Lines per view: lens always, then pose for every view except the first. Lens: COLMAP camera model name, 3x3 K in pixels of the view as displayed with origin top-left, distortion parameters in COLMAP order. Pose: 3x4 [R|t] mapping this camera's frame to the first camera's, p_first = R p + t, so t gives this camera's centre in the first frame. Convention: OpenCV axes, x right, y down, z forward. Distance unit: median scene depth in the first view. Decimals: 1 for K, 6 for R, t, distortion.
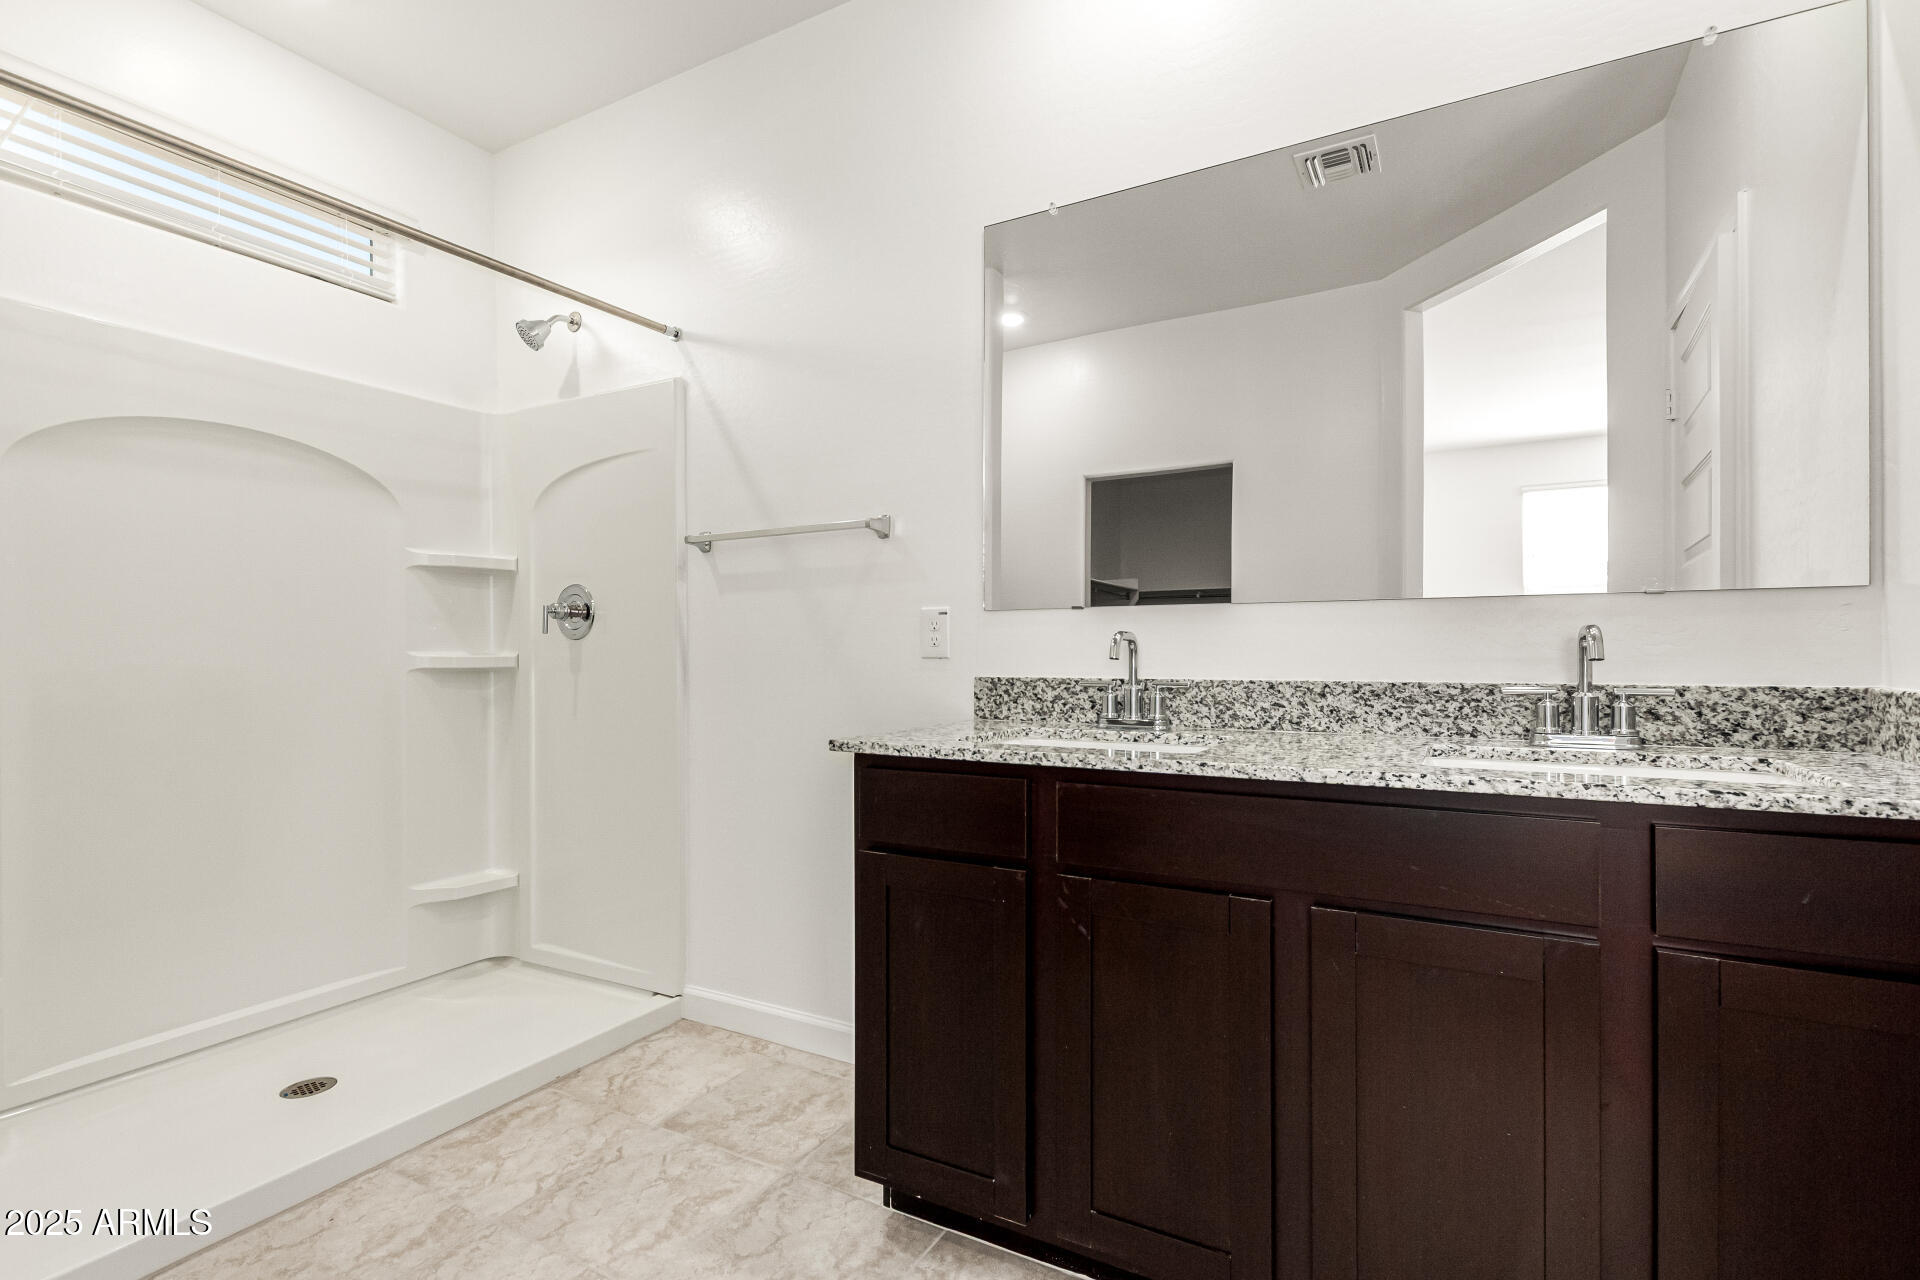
lens RADIAL K [[891.6, 0, 960.5], [0, 891.6, 636.3], [0, 0, 1]] dist [-0.001545, -0.003105]
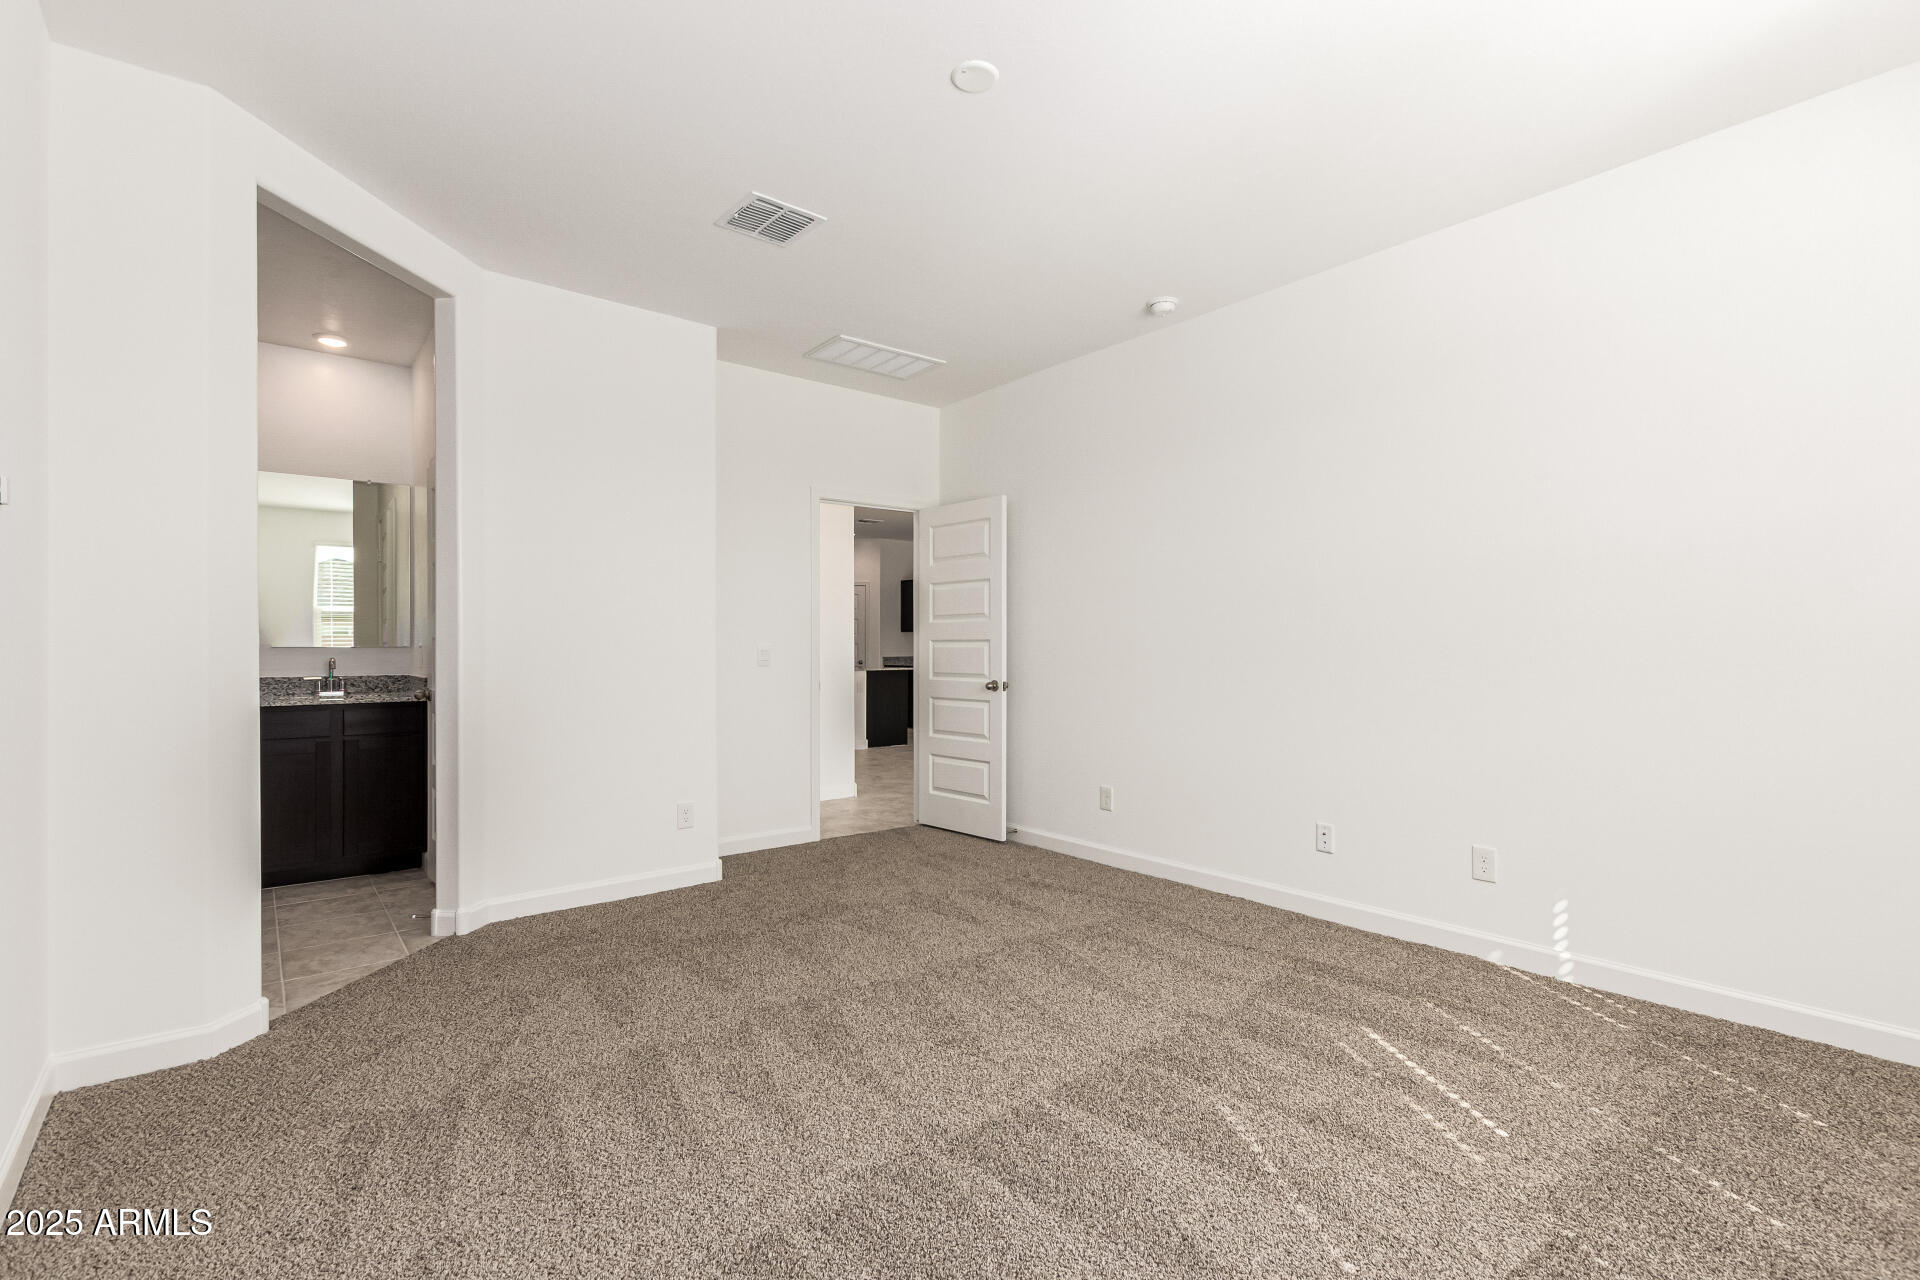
lens RADIAL K [[891.6, 0, 959.3], [0, 891.6, 630.8], [0, 0, 1]] dist [-0.001545, -0.003105]
pose [[0.359160, 0.020271, 0.933056, -1.275012], [-0.022819, 0.999656, -0.012935, -0.102213], [-0.932997, -0.016646, 0.359499, -1.941083]]
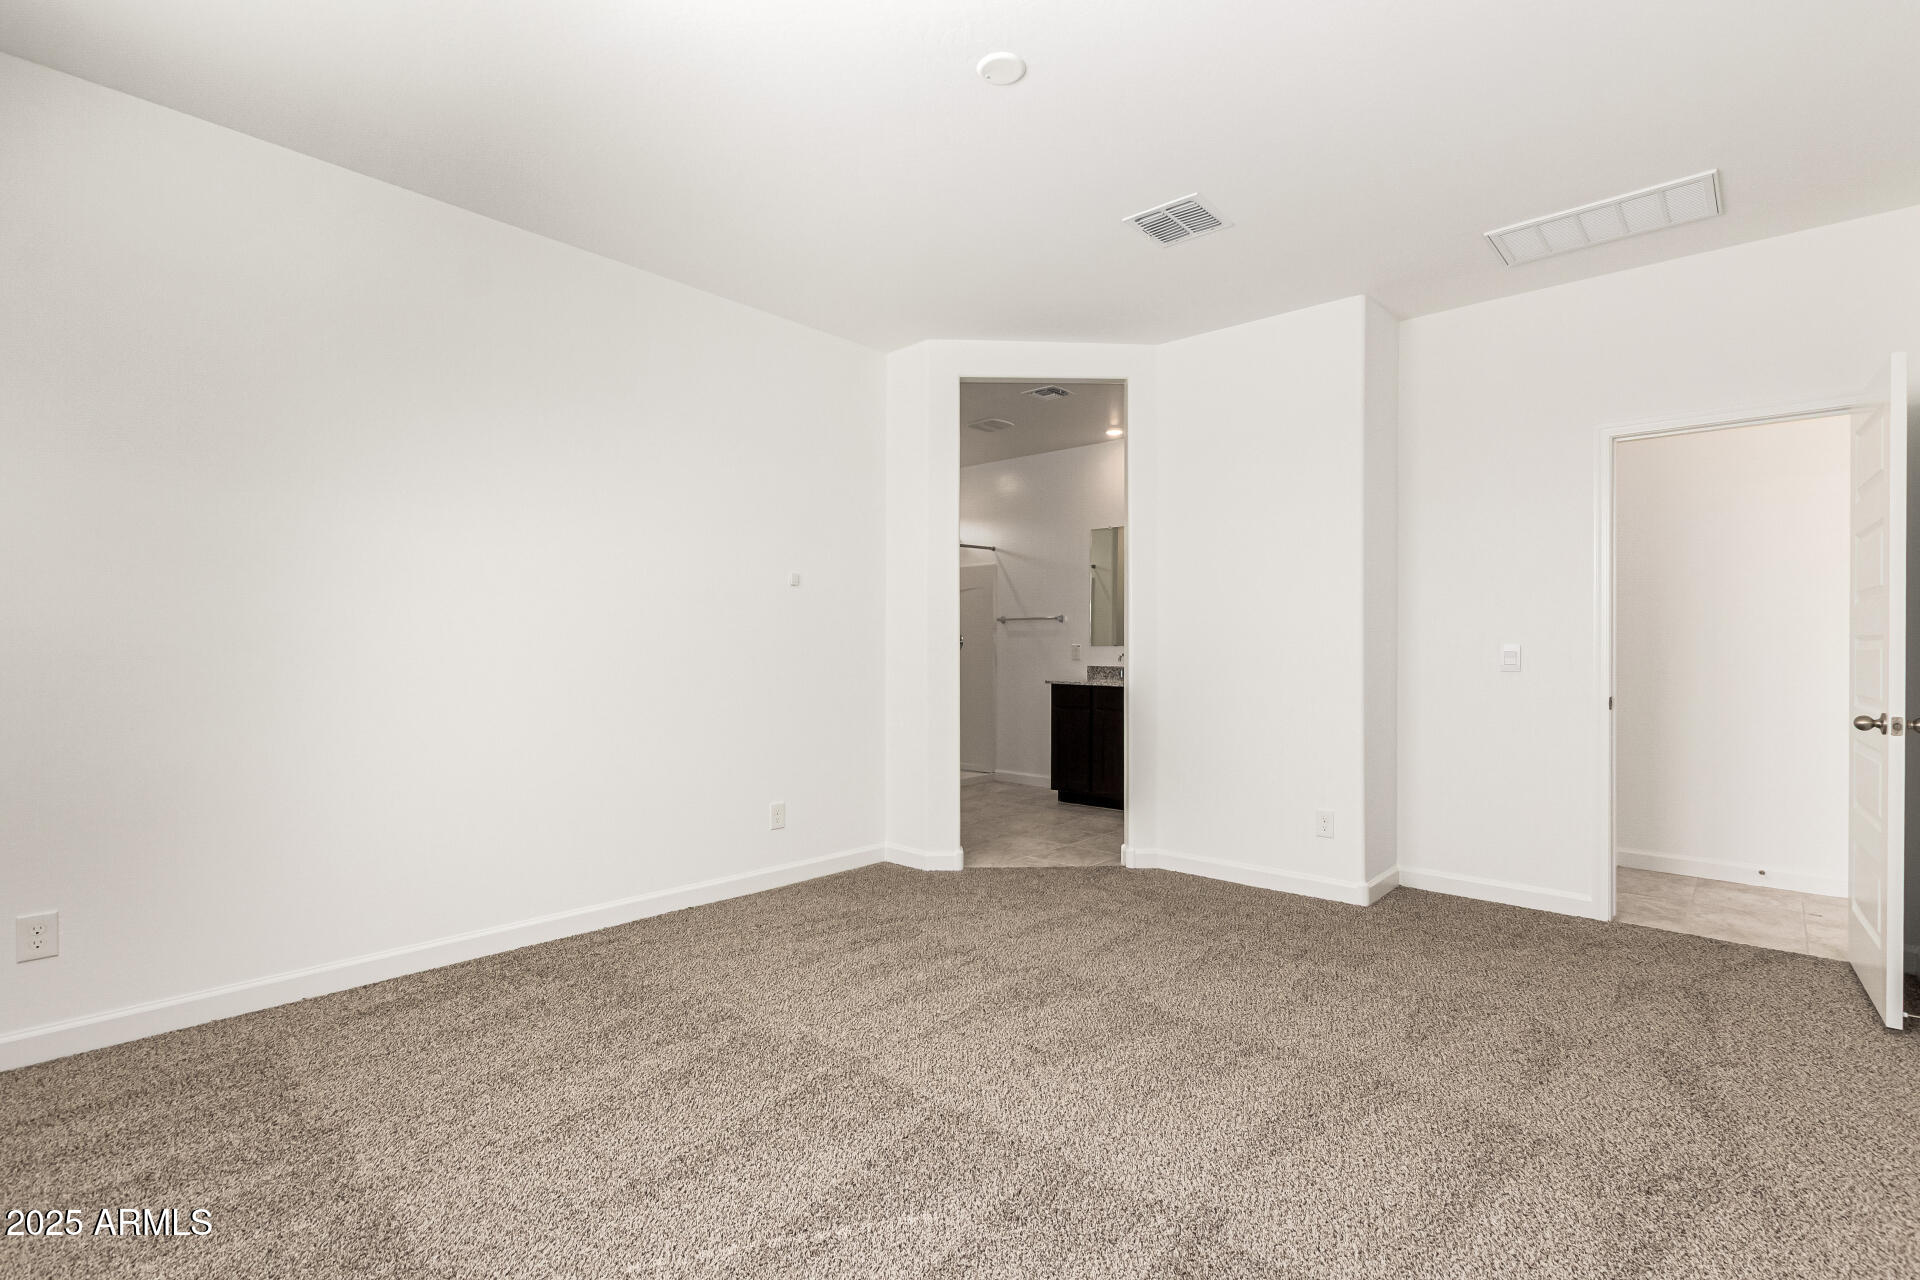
lens RADIAL K [[891.6, 0, 966.9], [0, 891.6, 639.8], [0, 0, 1]] dist [-0.001545, -0.003105]
pose [[0.975877, 0.005976, -0.218237, 0.367292], [-0.001721, 0.999805, 0.019681, -0.138833], [0.218312, -0.018830, 0.975697, -2.861603]]
